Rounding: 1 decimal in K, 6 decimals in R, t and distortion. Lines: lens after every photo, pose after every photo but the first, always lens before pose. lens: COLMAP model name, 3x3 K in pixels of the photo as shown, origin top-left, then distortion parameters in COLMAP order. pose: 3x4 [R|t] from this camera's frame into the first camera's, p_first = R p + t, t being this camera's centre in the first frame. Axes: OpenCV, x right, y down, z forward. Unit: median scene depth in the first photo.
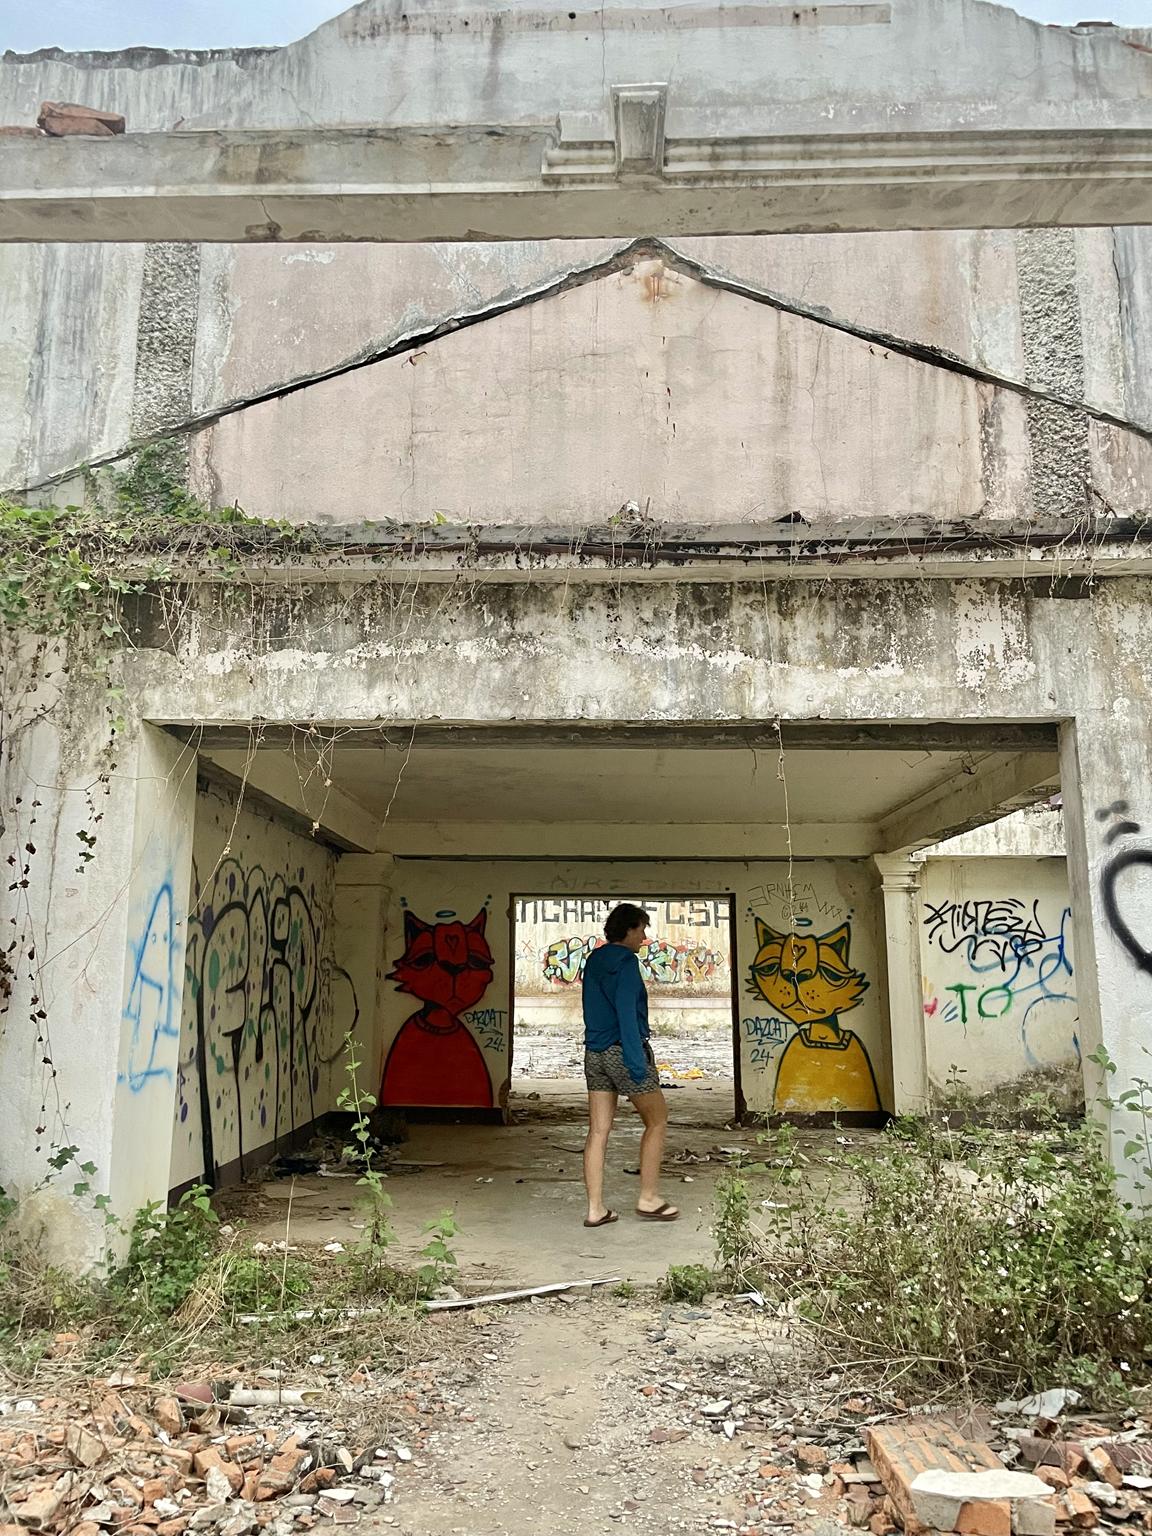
lens RADIAL K [[1170.1, 0, 571.3], [0, 1170.1, 759.3], [0, 0, 1]] dist [0.092171, -0.000241]
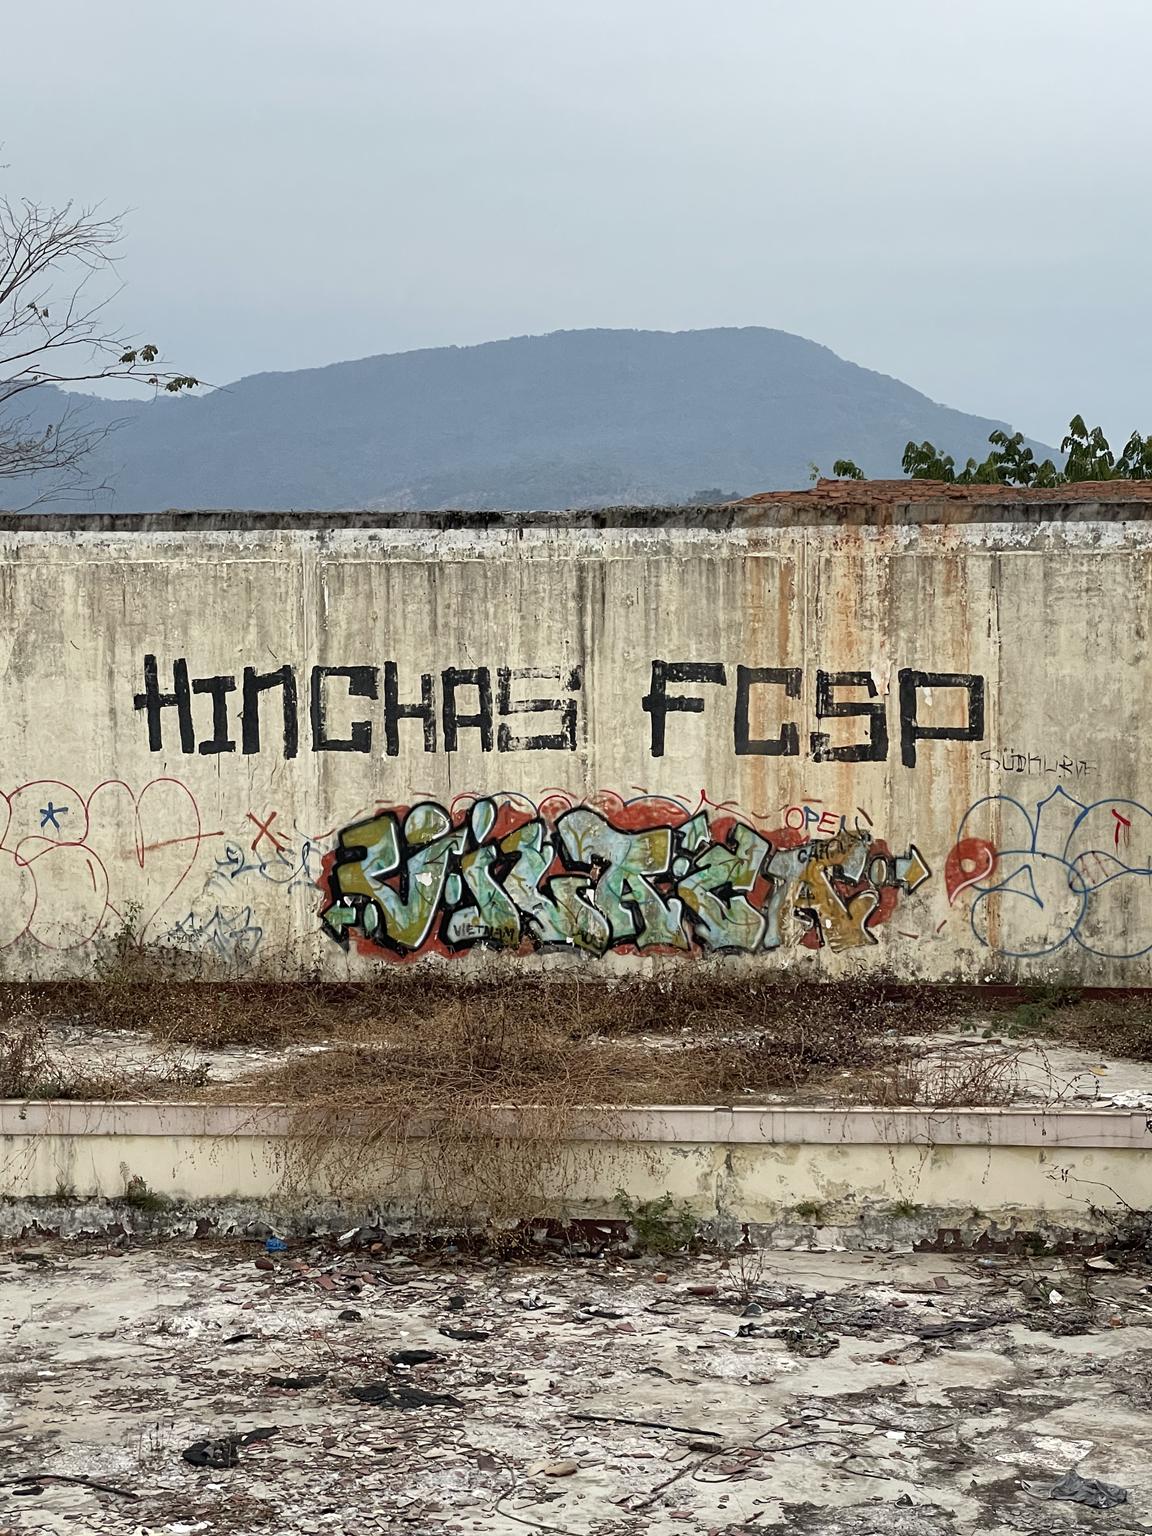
lens RADIAL K [[2550.4, 0, 580.9], [0, 2550.4, 775.9], [0, 0, 1]] dist [0.173045, 0.000000]
pose [[0.998145, -0.006464, -0.060533, 0.314273], [0.020761, 0.970883, 0.238651, -0.026101], [0.057227, -0.239465, 0.969217, 1.481810]]
